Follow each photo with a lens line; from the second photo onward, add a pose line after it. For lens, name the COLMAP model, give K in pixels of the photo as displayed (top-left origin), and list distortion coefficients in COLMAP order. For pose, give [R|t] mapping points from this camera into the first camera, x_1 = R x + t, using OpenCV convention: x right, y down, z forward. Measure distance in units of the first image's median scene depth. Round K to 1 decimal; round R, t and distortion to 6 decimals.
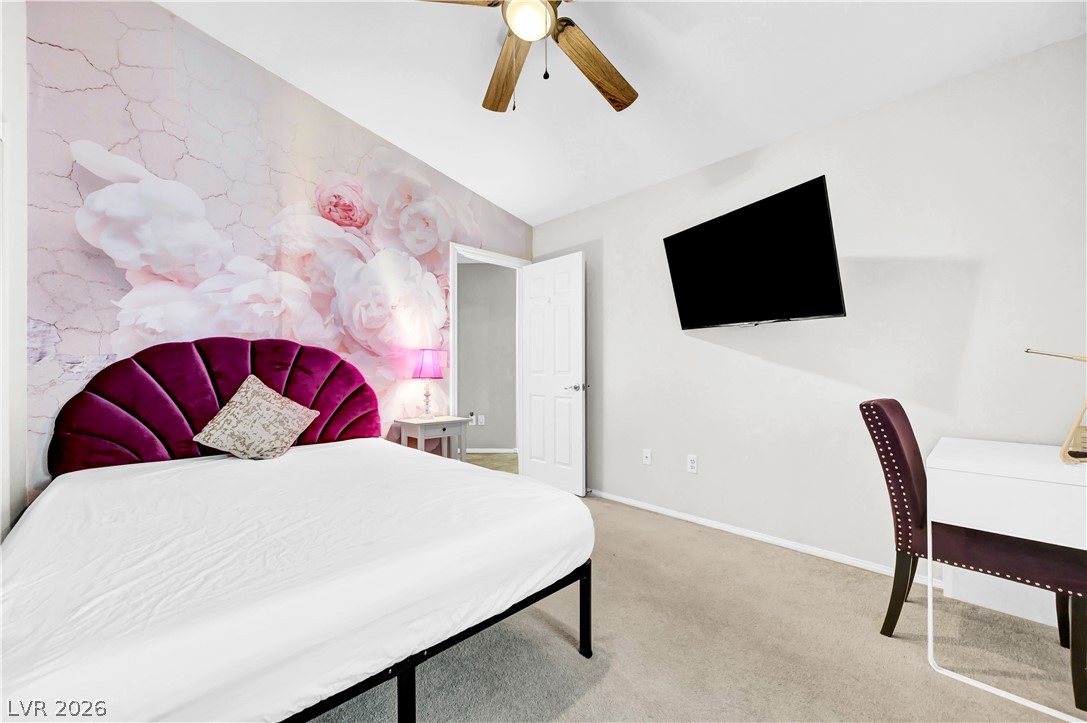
lens RADIAL K [[431.3, 0, 543.0], [0, 431.3, 363.9], [0, 0, 1]] dist [-0.001122, 0.000581]
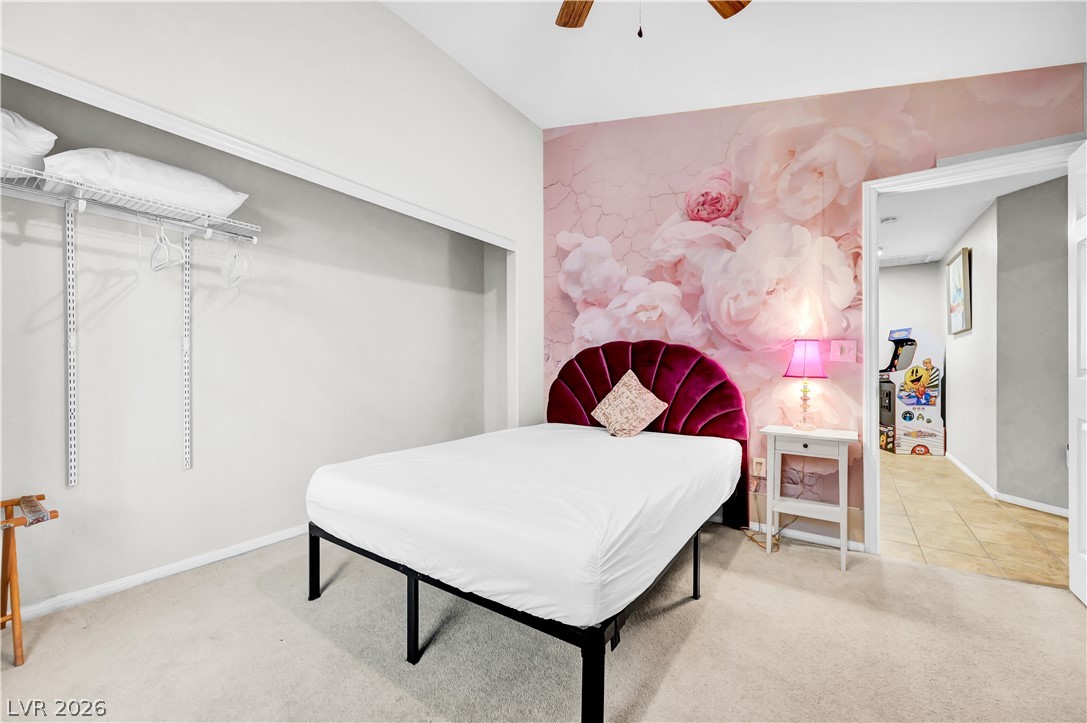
lens RADIAL K [[431.3, 0, 549.1], [0, 431.3, 363.6], [0, 0, 1]] dist [-0.001122, 0.000581]
pose [[0.199302, -0.004198, -0.979929, 0.460947], [0.009861, 0.999949, -0.002278, 0.007195], [0.979888, -0.009209, 0.199334, 0.461692]]
